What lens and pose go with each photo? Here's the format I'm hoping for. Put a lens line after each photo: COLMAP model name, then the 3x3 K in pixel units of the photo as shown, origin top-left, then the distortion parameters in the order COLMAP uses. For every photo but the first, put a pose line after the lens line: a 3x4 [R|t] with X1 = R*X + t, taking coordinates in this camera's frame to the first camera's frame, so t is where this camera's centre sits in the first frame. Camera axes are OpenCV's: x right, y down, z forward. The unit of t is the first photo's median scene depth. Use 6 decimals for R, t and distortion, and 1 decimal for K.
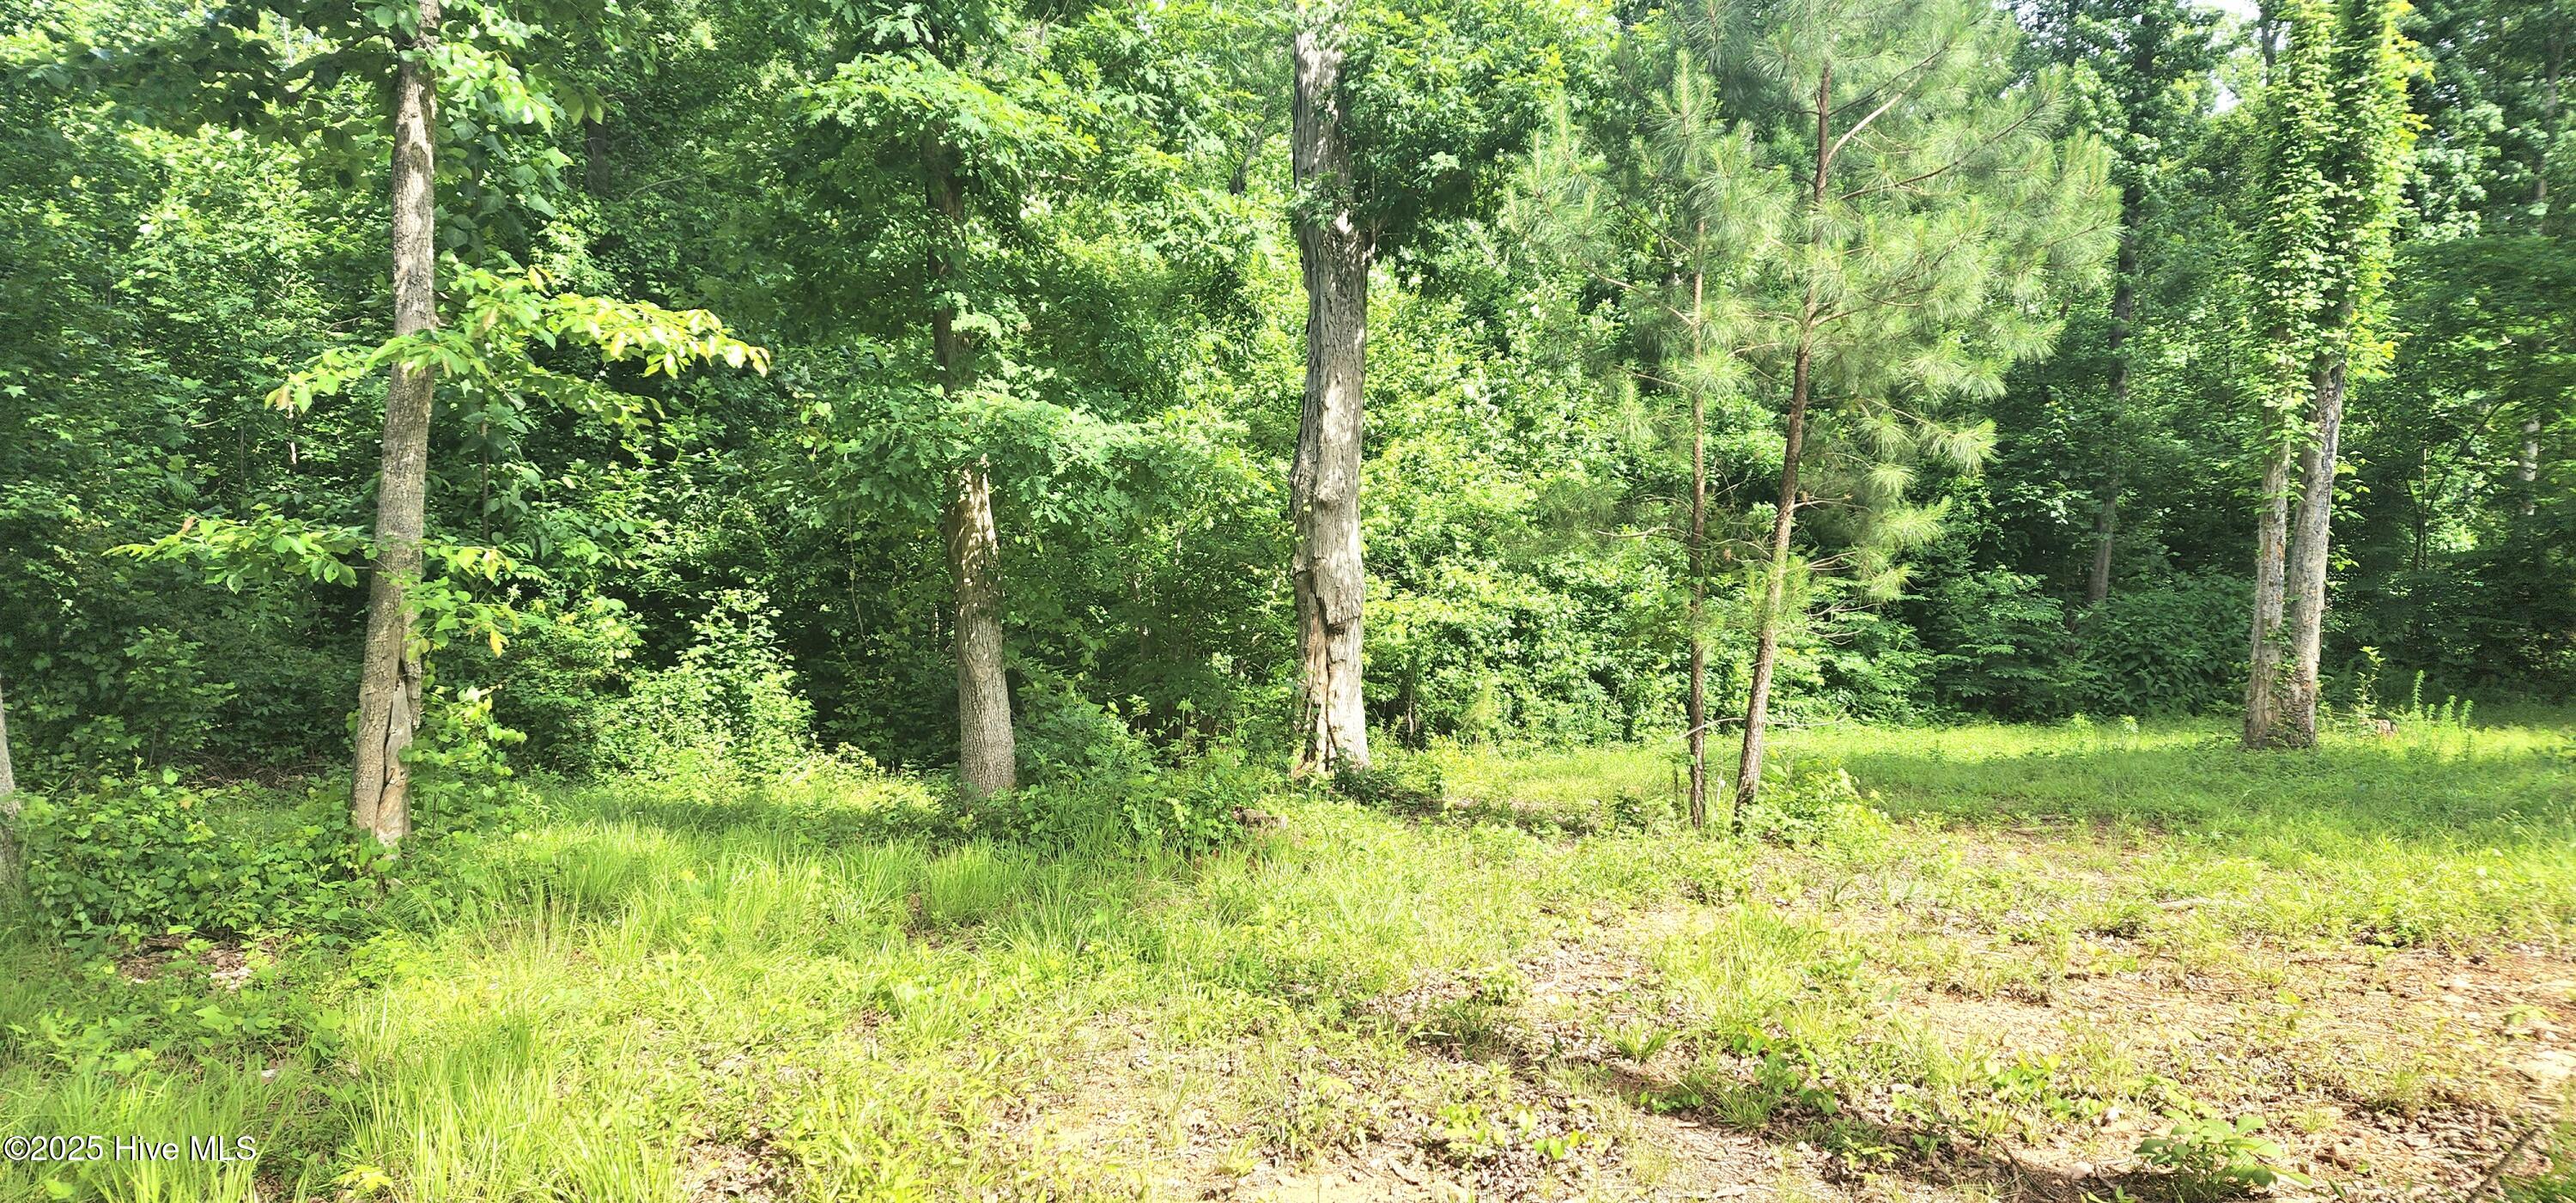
lens RADIAL K [[1653.9, 0, 1288.0], [0, 1653.9, 601.5], [0, 0, 1]] dist [0.004615, 0.000989]
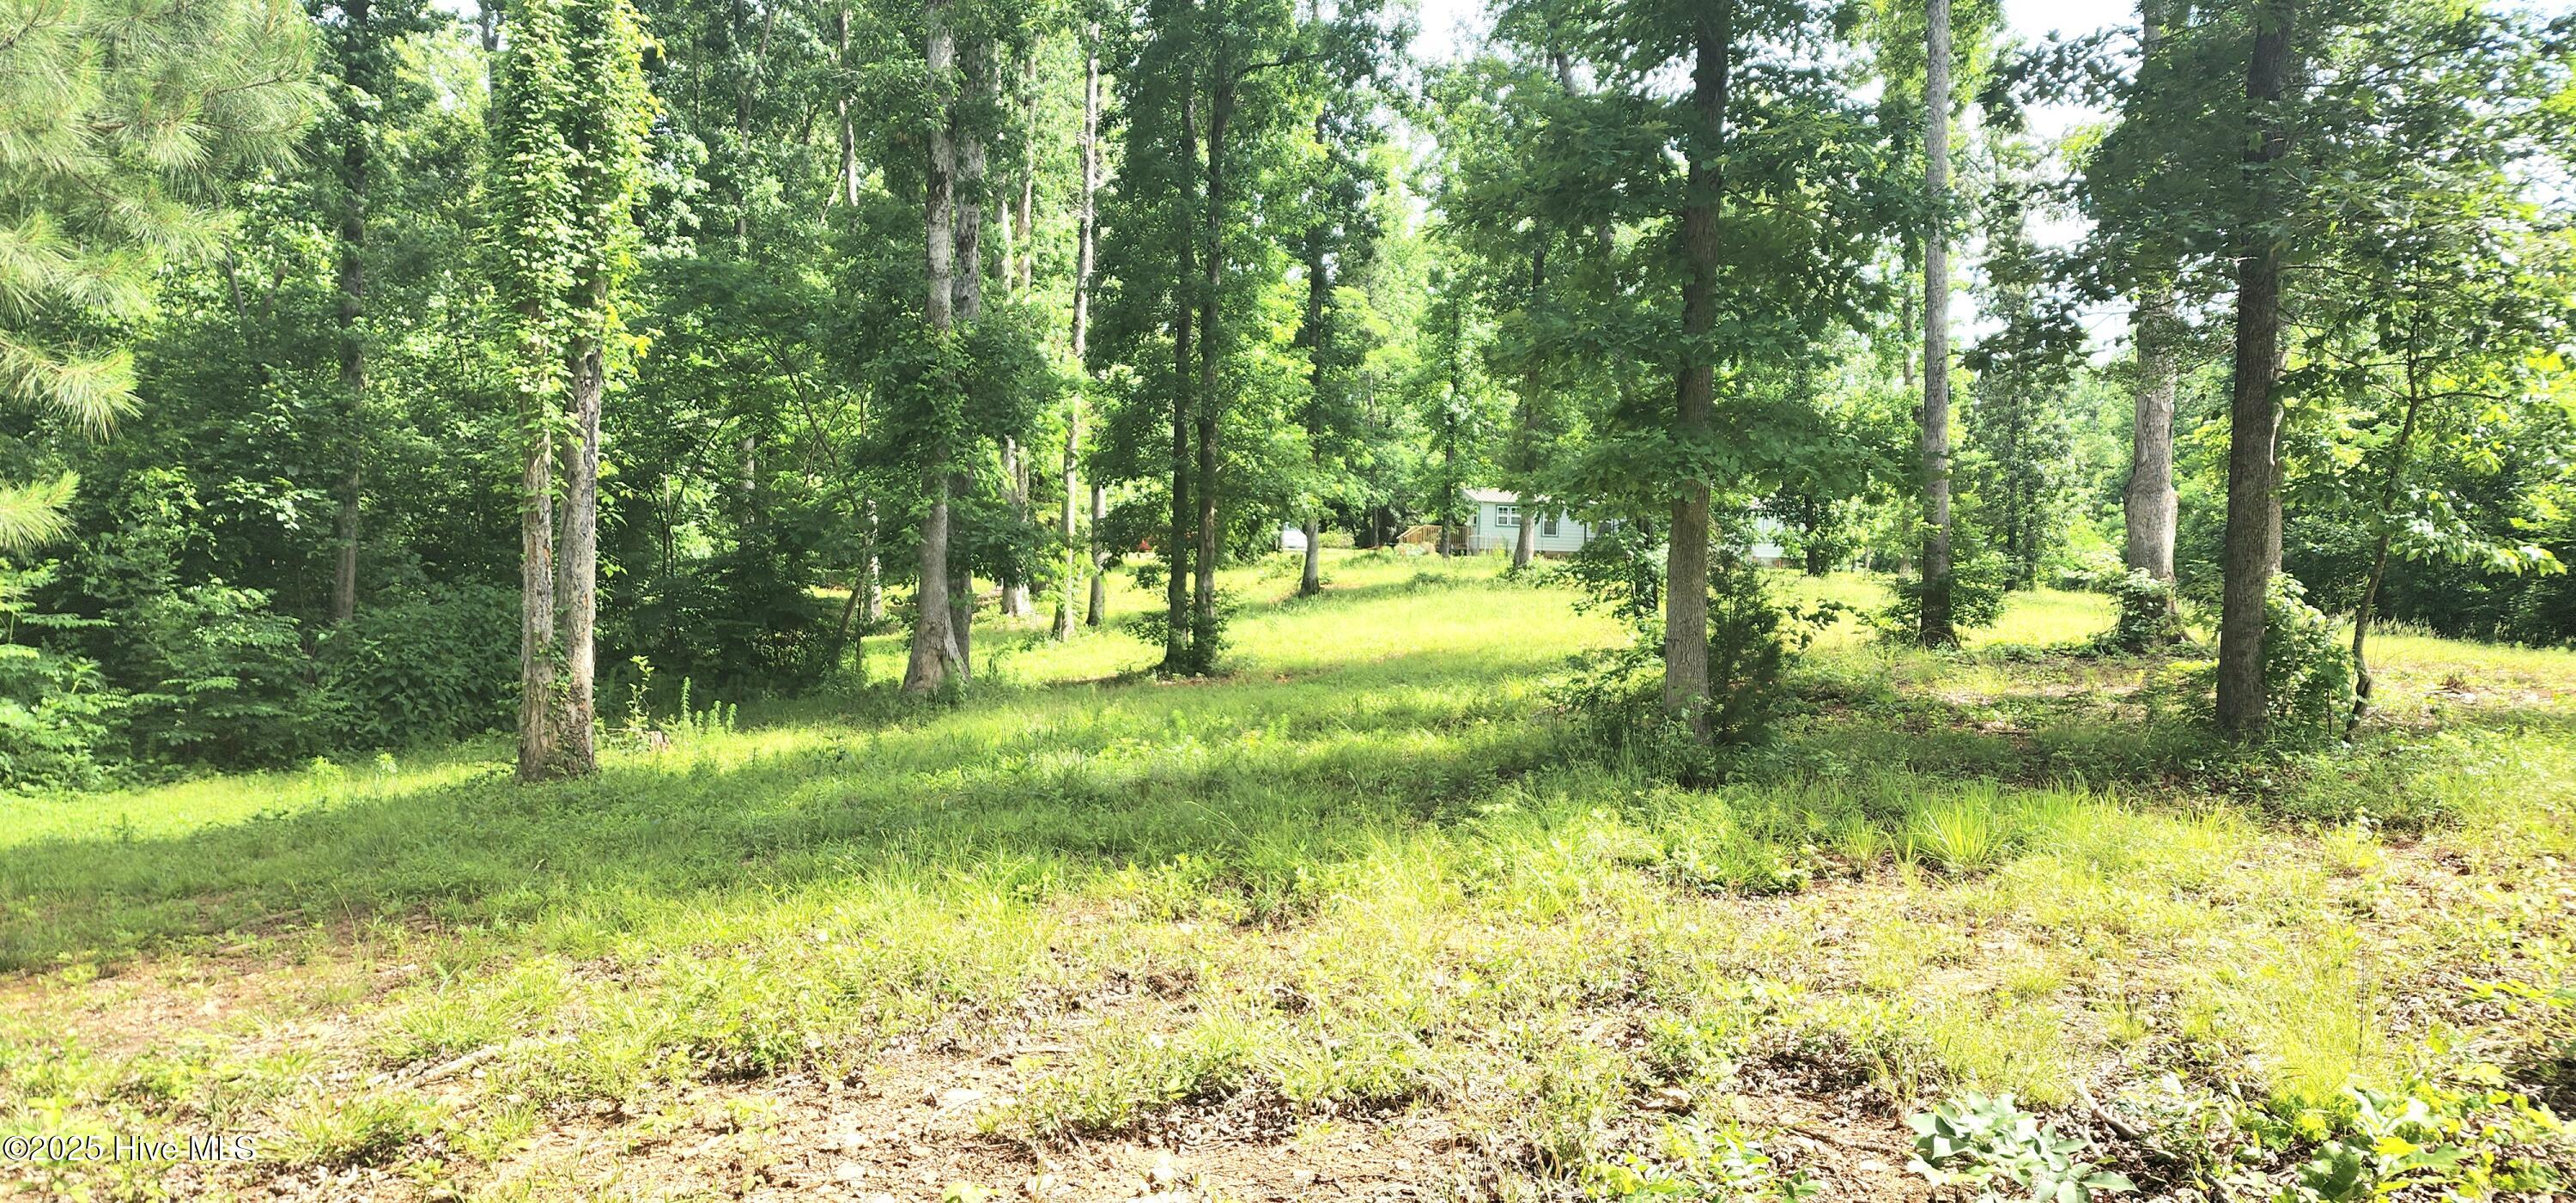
lens RADIAL K [[1684.2, 0, 1288.7], [0, 1684.2, 646.3], [0, 0, 1]] dist [0.081115, -0.066447]
pose [[0.576544, -0.052665, 0.815367, 0.073834], [0.037707, 0.998572, 0.037837, -0.001520], [-0.816195, 0.008930, 0.577707, 0.136793]]
